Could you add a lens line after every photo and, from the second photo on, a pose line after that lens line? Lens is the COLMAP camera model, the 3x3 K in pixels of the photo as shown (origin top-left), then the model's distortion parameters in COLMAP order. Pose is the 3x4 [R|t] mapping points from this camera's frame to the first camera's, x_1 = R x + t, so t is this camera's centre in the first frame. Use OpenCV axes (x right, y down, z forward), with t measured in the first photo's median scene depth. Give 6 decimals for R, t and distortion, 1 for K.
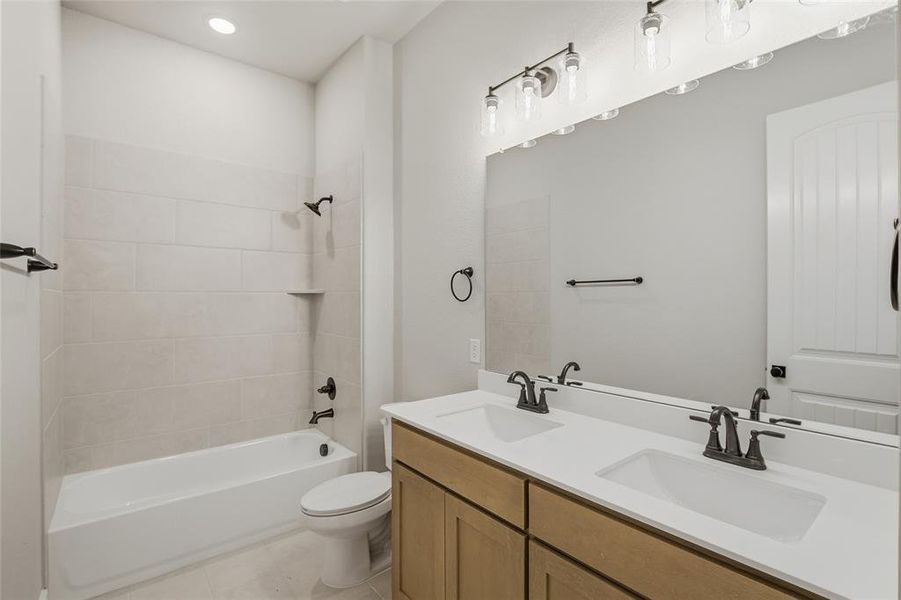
lens RADIAL K [[420.6, 0, 457.0], [0, 420.6, 304.3], [0, 0, 1]] dist [-0.019069, 0.000185]
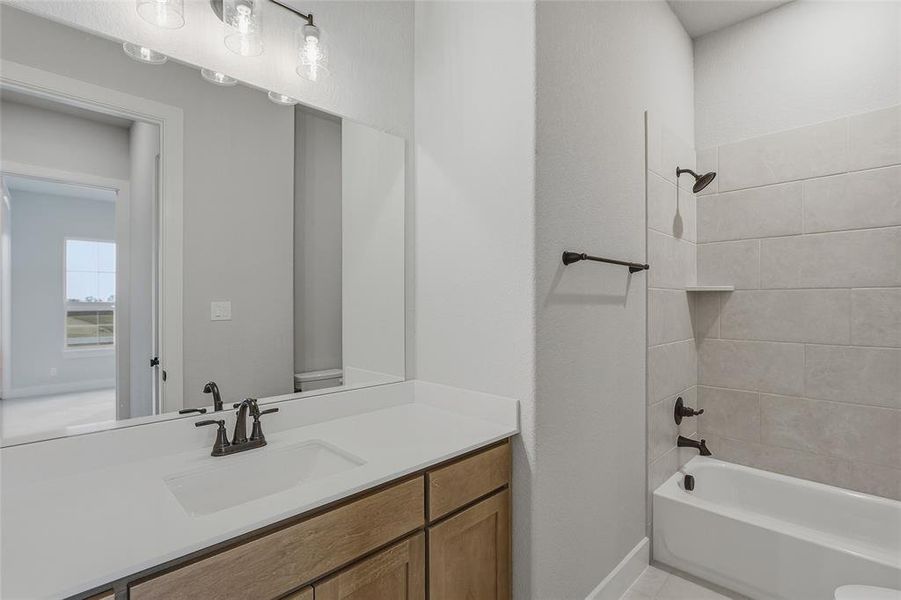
lens RADIAL K [[420.6, 0, 457.0], [0, 420.6, 304.3], [0, 0, 1]] dist [-0.019069, 0.000185]
pose [[-0.112463, -0.010414, 0.993601, -0.598328], [0.006556, 0.999916, 0.011223, -0.007324], [-0.993634, 0.007776, -0.112386, 0.717519]]
